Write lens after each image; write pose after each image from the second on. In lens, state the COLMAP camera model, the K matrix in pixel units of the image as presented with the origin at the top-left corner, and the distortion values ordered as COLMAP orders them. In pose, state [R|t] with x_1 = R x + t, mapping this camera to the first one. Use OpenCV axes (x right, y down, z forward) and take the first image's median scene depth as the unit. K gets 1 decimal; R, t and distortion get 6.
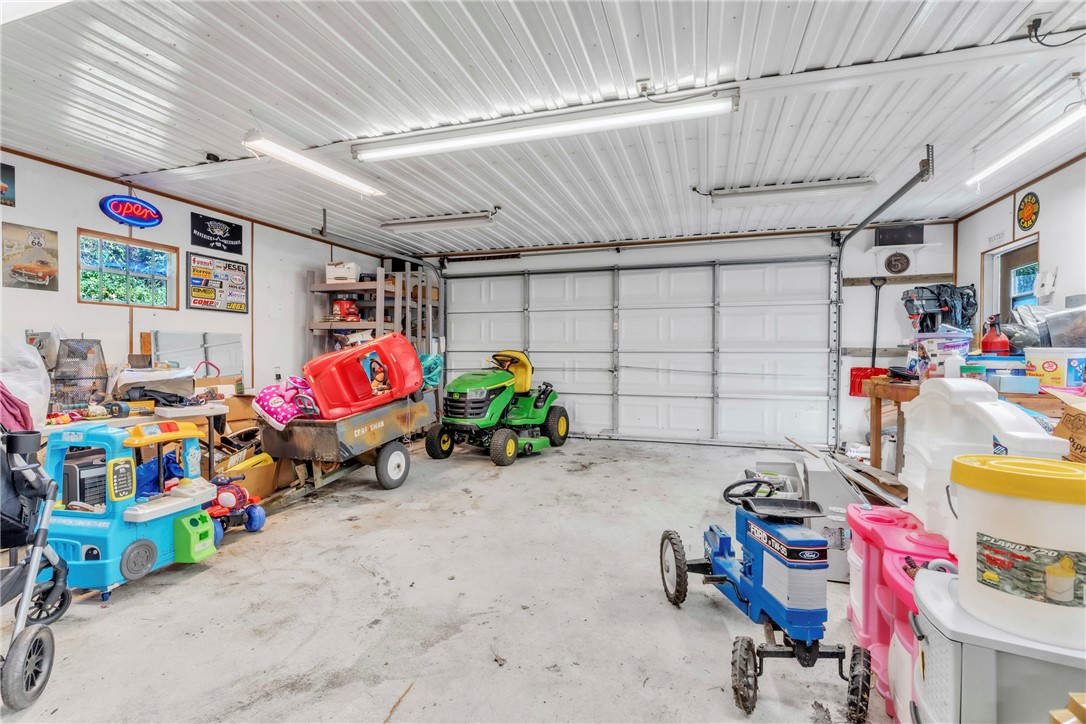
lens RADIAL K [[506.5, 0, 540.1], [0, 506.5, 349.3], [0, 0, 1]] dist [-0.001964, -0.000421]
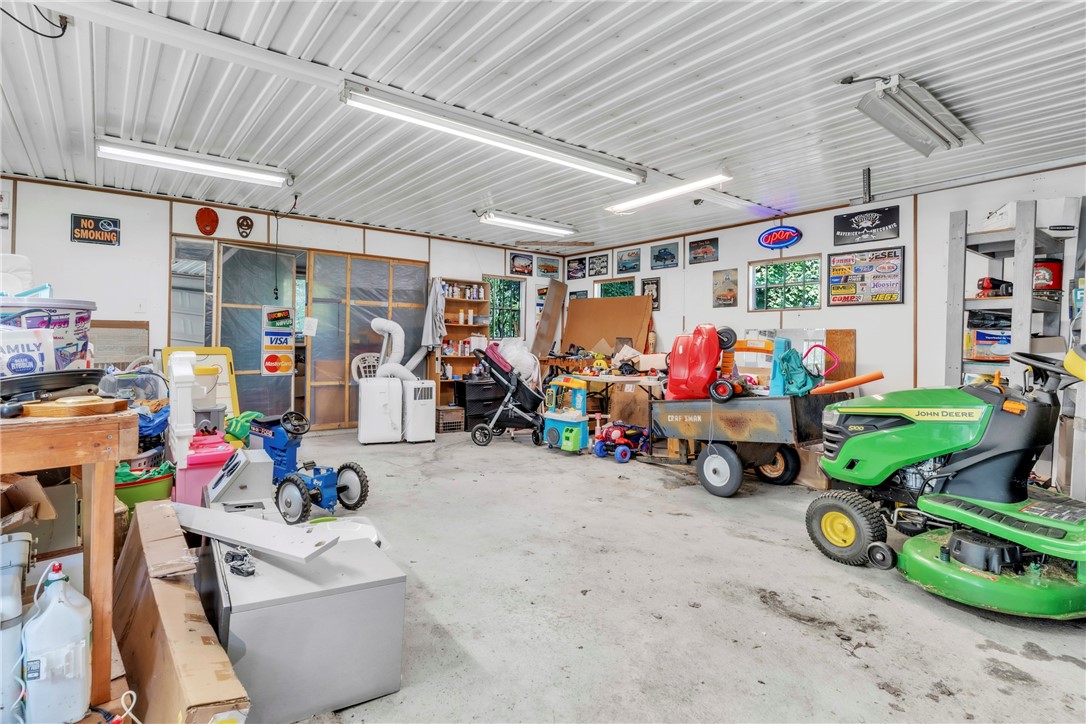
lens RADIAL K [[539.4, 0, 539.8], [0, 539.4, 339.2], [0, 0, 1]] dist [-0.000945, -0.000200]
pose [[-0.542508, -0.011727, -0.839969, 0.675454], [-0.006032, 0.999931, -0.010064, 0.006110], [0.840029, -0.000393, -0.542541, 1.212139]]
